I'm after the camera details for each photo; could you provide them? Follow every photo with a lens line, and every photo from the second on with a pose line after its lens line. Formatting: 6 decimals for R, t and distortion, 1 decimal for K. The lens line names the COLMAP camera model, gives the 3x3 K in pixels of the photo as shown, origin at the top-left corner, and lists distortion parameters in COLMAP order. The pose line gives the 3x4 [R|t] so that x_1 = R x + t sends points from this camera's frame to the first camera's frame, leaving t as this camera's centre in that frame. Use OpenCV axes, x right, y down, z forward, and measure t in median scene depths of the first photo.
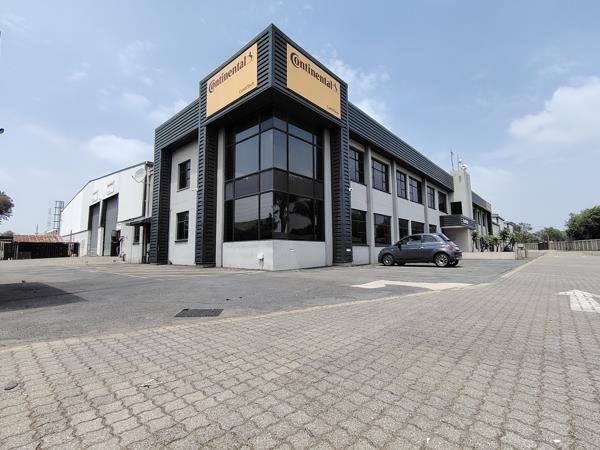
lens RADIAL K [[277.4, 0, 298.0], [0, 277.4, 221.9], [0, 0, 1]] dist [0.000336, -0.005845]
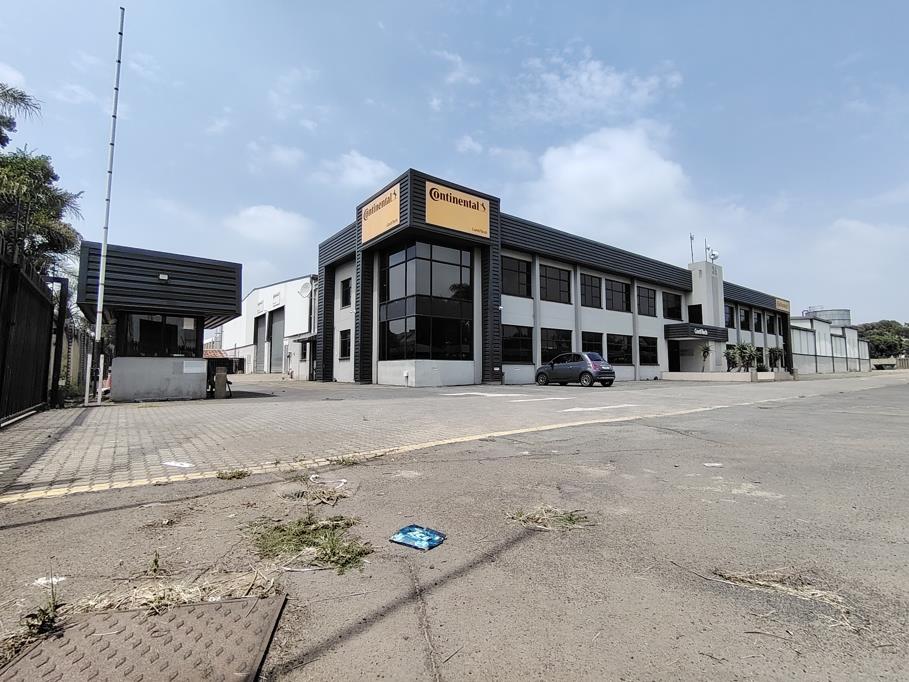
lens RADIAL K [[420.3, 0, 451.4], [0, 420.3, 336.2], [0, 0, 1]] dist [0.000336, -0.005845]
pose [[0.982795, -0.007909, -0.184532, 0.266109], [0.013326, 0.999515, 0.028134, -0.054689], [0.184220, -0.030109, 0.982424, -0.467672]]
